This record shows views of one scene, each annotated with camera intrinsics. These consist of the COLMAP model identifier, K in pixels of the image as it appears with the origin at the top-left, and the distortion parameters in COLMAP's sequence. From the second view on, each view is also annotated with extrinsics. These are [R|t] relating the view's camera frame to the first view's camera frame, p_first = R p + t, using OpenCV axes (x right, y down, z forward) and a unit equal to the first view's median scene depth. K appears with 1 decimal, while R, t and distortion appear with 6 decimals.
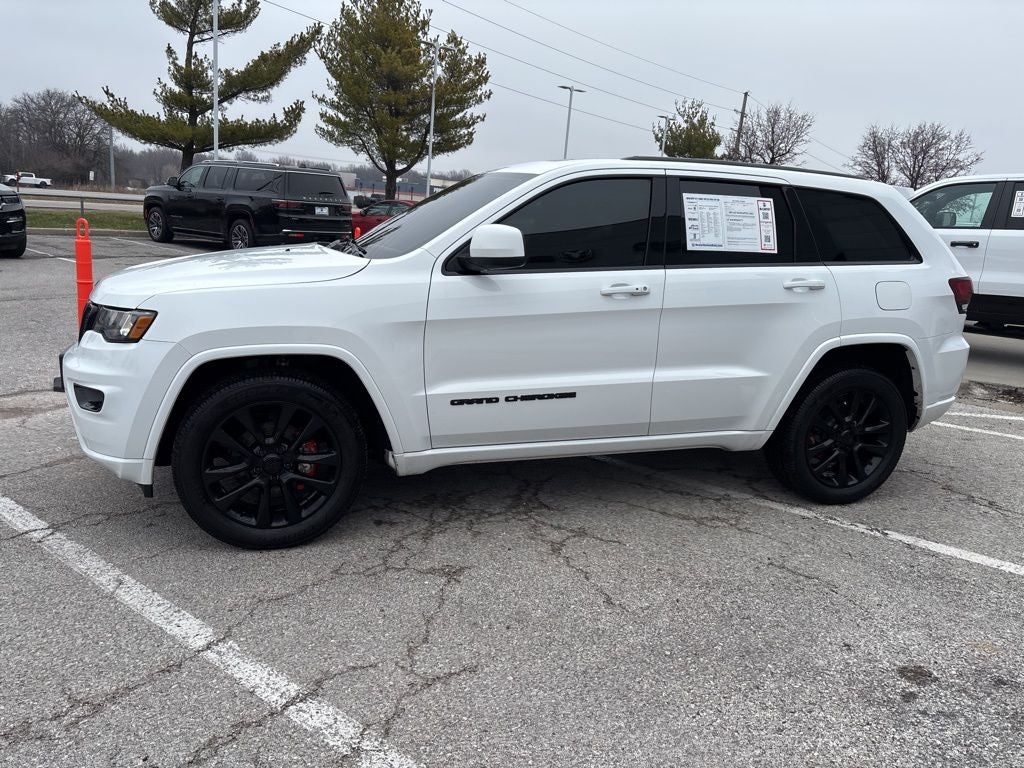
lens RADIAL K [[772.2, 0, 512.5], [0, 772.2, 378.3], [0, 0, 1]] dist [0.058625, -0.068261]
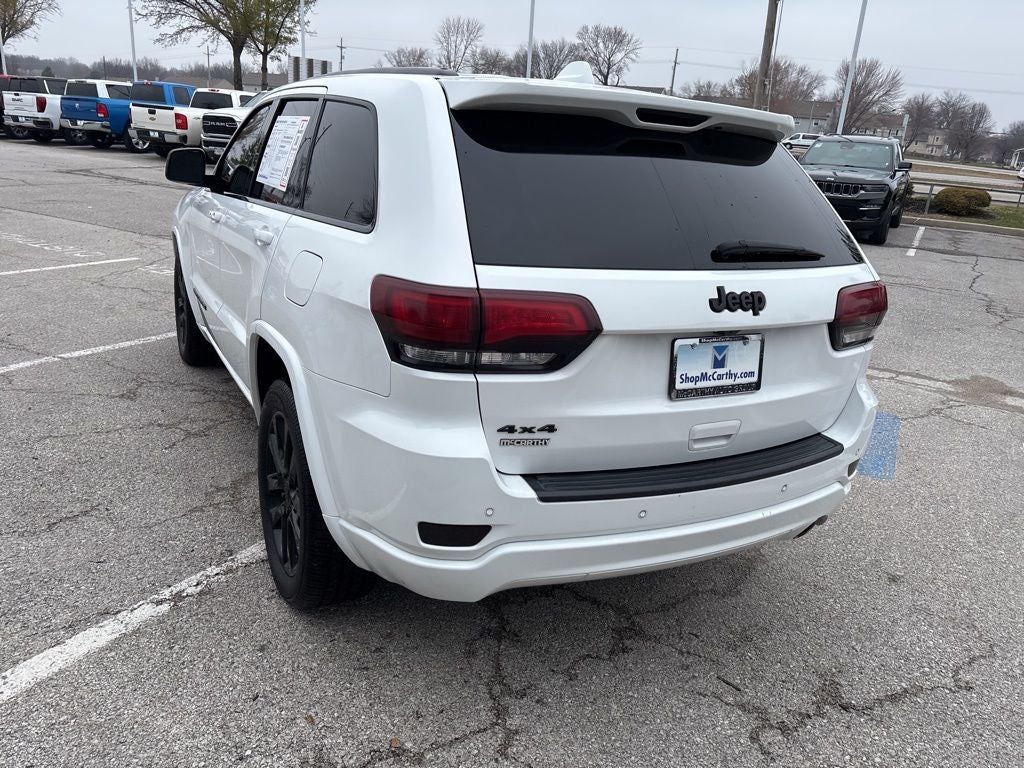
lens RADIAL K [[772.2, 0, 506.9], [0, 772.2, 376.1], [0, 0, 1]] dist [0.058625, -0.068261]
pose [[0.168513, 0.247899, -0.954017, 1.142671], [-0.264572, 0.943718, 0.198490, -0.204158], [0.949529, 0.218958, 0.224616, 1.105883]]
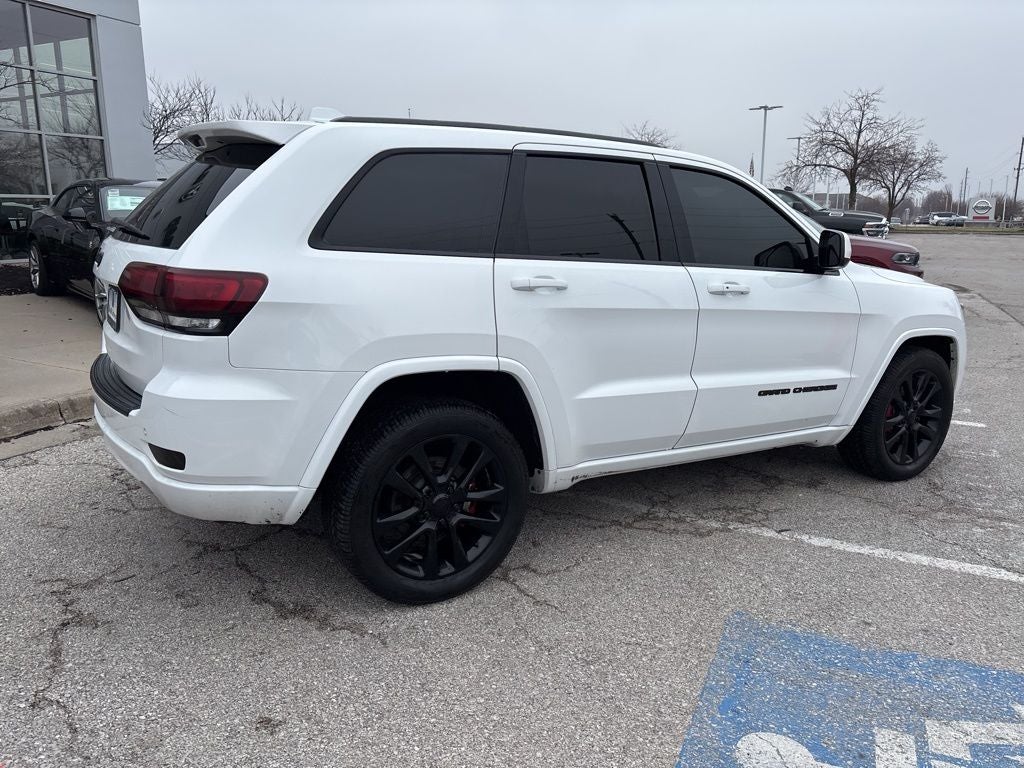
lens RADIAL K [[772.2, 0, 508.9], [0, 772.2, 380.3], [0, 0, 1]] dist [0.058625, -0.068261]
pose [[-0.968514, -0.030436, -0.247090, 0.450528], [-0.127785, 0.912559, 0.388469, -0.429036], [0.213660, 0.407812, -0.887715, 2.182864]]
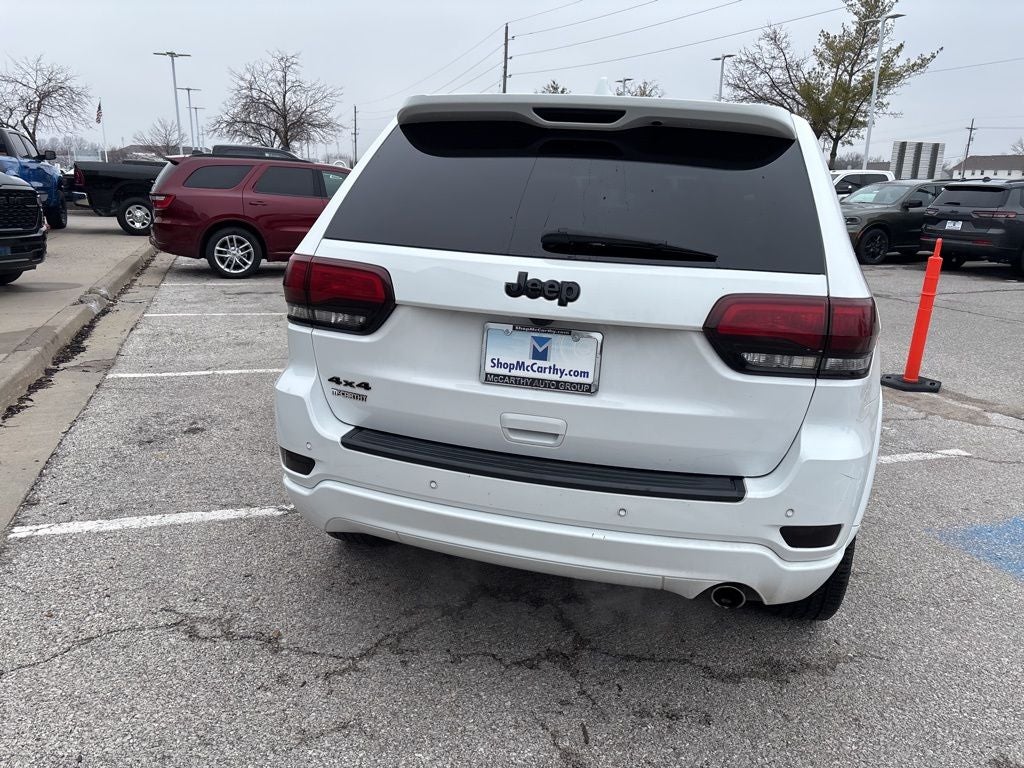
lens RADIAL K [[772.2, 0, 505.9], [0, 772.2, 379.9], [0, 0, 1]] dist [0.058625, -0.068261]
pose [[-0.526283, 0.122423, -0.841450, 1.101358], [-0.248054, 0.924433, 0.289642, -0.274822], [0.813324, 0.361159, -0.456146, 1.596580]]
